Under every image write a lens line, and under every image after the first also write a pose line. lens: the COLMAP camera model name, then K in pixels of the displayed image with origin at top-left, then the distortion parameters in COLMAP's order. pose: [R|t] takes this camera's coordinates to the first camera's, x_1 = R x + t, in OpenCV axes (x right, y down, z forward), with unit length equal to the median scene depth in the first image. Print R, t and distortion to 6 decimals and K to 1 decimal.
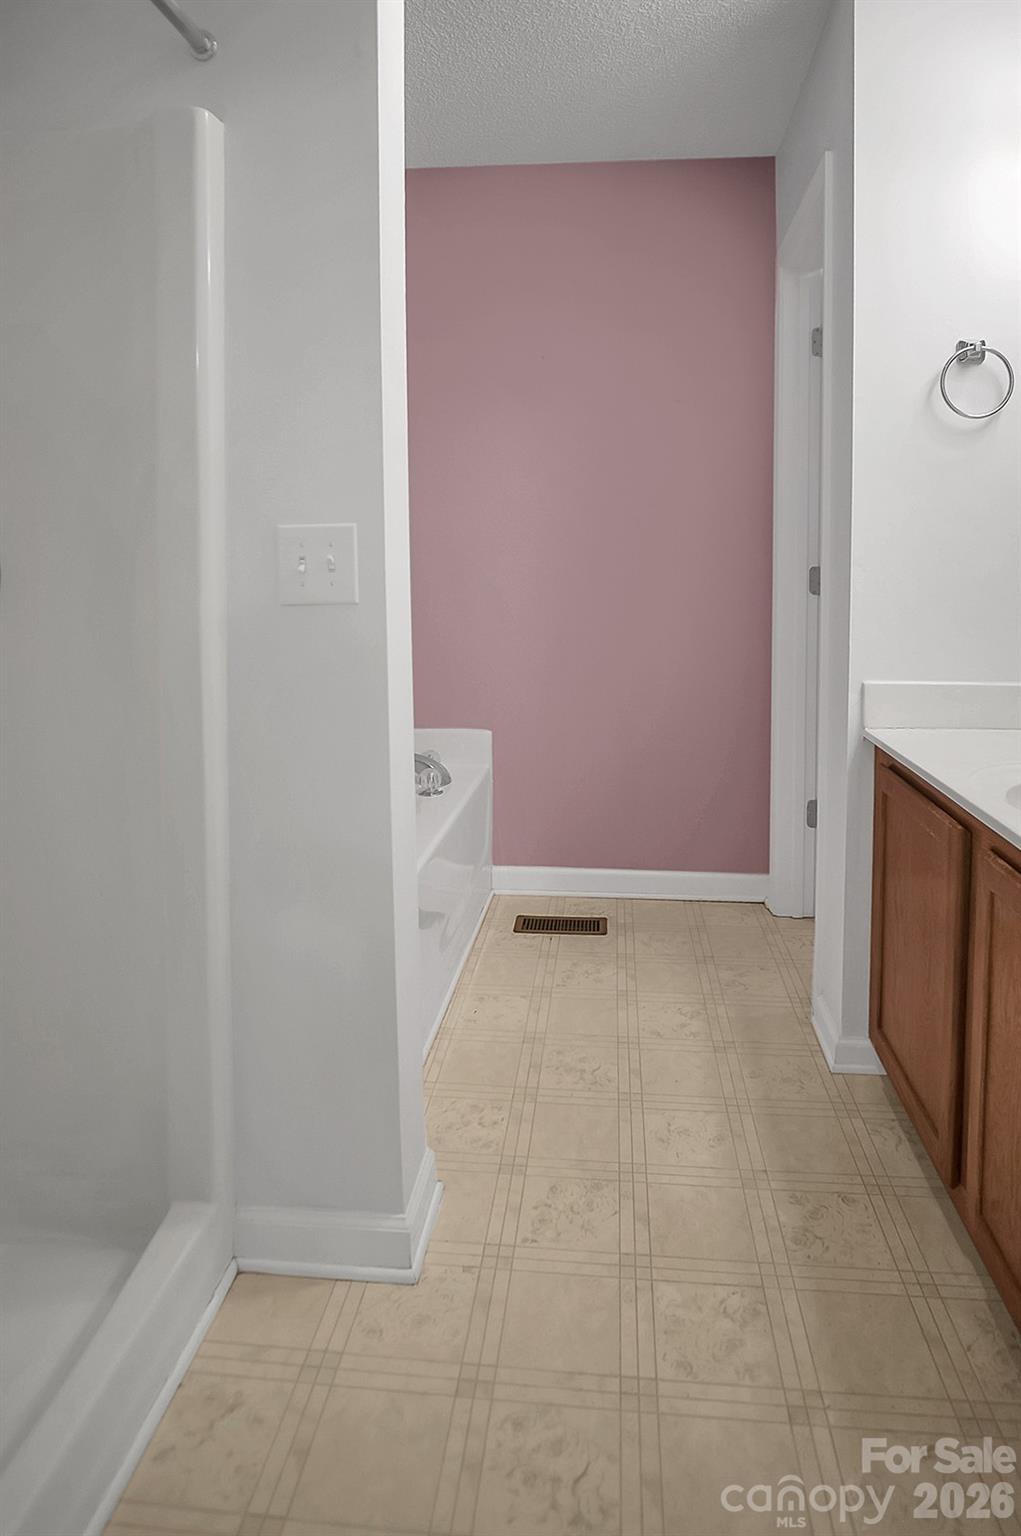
lens RADIAL K [[842.7, 0, 517.6], [0, 842.7, 722.1], [0, 0, 1]] dist [-0.019178, 0.002443]
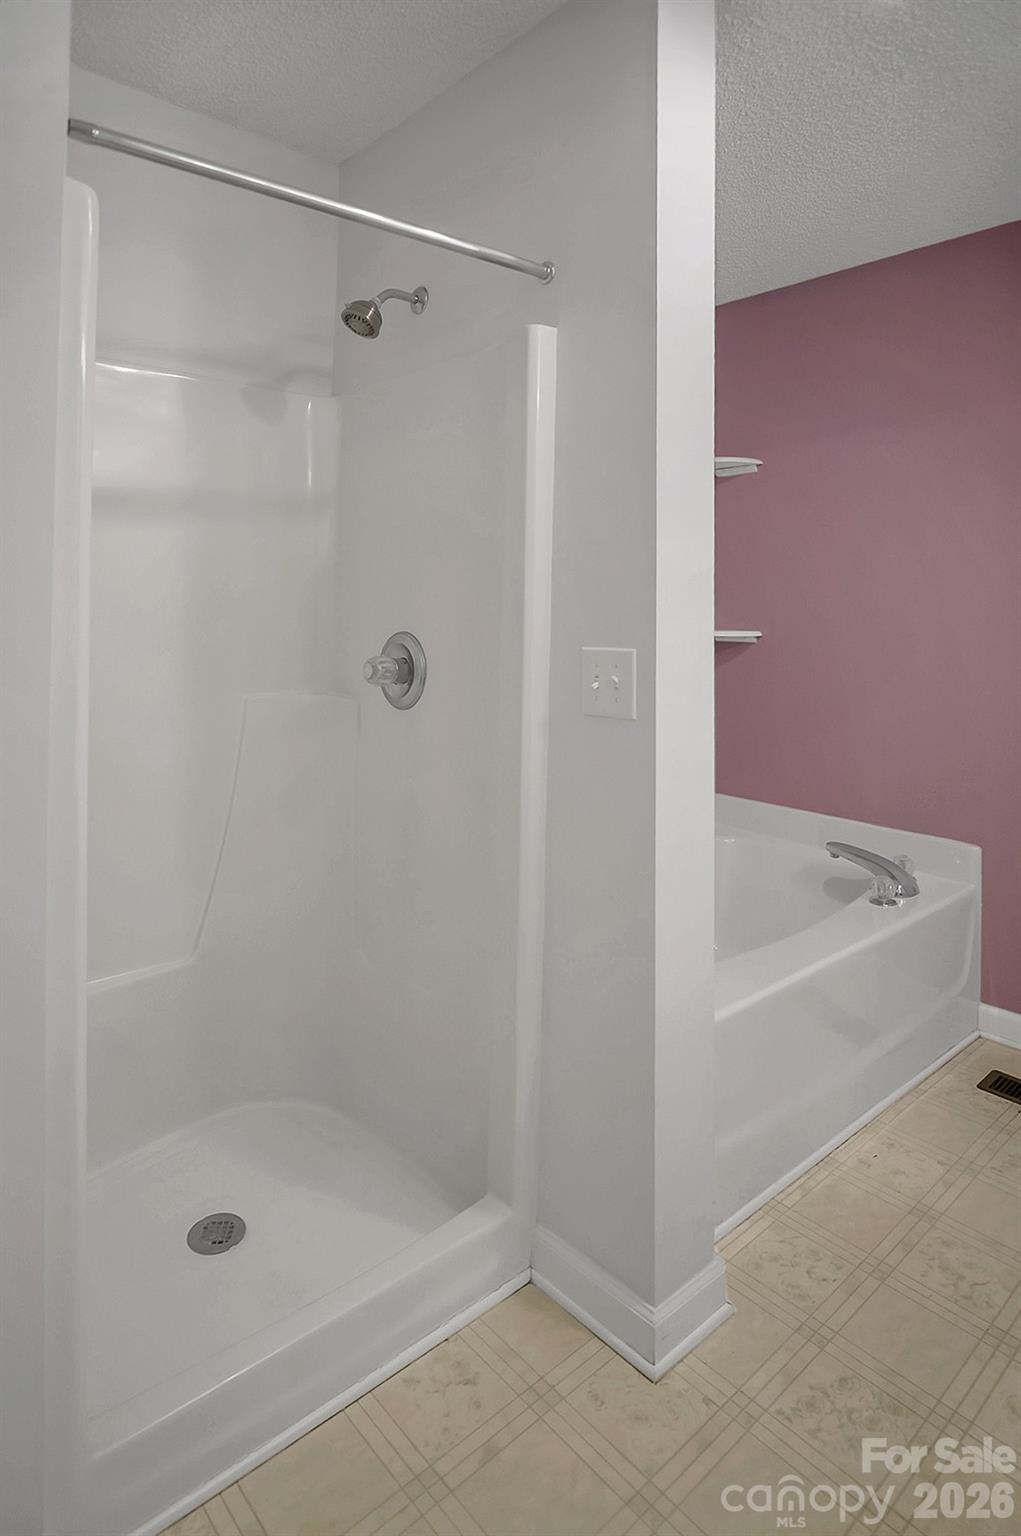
lens RADIAL K [[842.7, 0, 517.6], [0, 842.7, 722.1], [0, 0, 1]] dist [-0.019178, 0.002443]
pose [[0.739847, 0.091309, -0.666550, 0.329289], [-0.132734, 0.991084, -0.011563, -0.079963], [0.659552, 0.097028, 0.745370, 0.057883]]
